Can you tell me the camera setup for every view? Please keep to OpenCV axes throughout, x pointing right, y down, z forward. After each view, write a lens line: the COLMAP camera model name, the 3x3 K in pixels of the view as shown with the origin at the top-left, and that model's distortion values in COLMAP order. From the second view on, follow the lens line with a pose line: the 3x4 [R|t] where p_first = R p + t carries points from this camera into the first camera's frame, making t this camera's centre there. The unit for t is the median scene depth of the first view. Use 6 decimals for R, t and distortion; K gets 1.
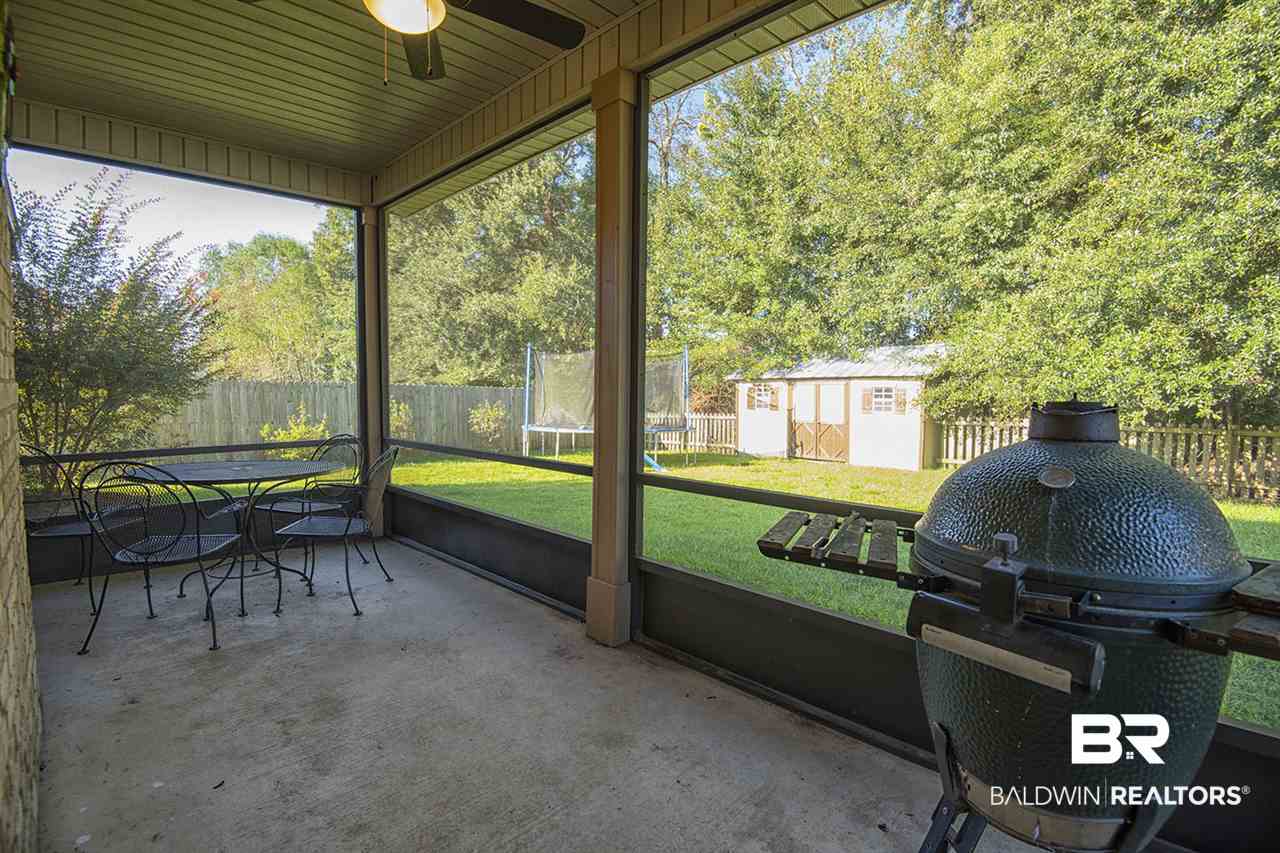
lens RADIAL K [[587.8, 0, 640.0], [0, 587.8, 426.5], [0, 0, 1]] dist [0.018484, -0.013831]
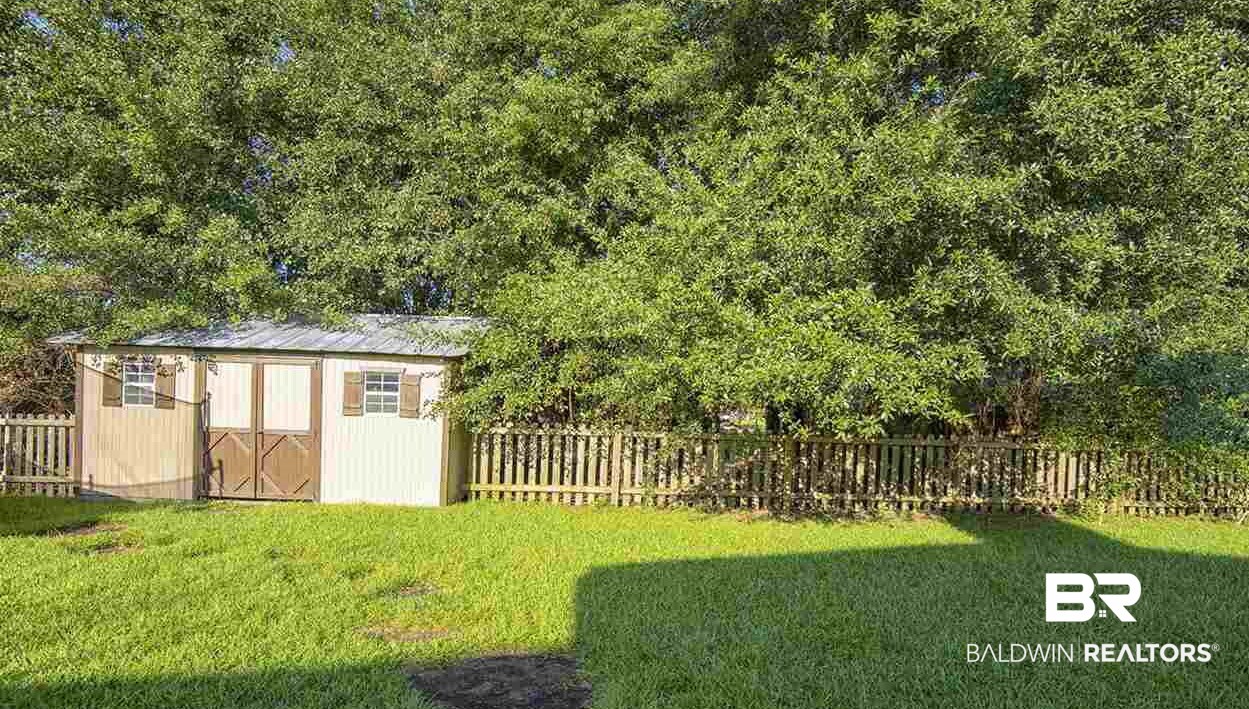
lens RADIAL K [[580.8, 0, 625.5], [0, 580.8, 400.8], [0, 0, 1]] dist [-0.001588, -0.018339]
pose [[0.634894, 0.035019, 0.771805, 0.096111], [0.011908, 0.998410, -0.055096, -0.001010], [-0.772507, 0.044171, 0.633468, 0.374396]]
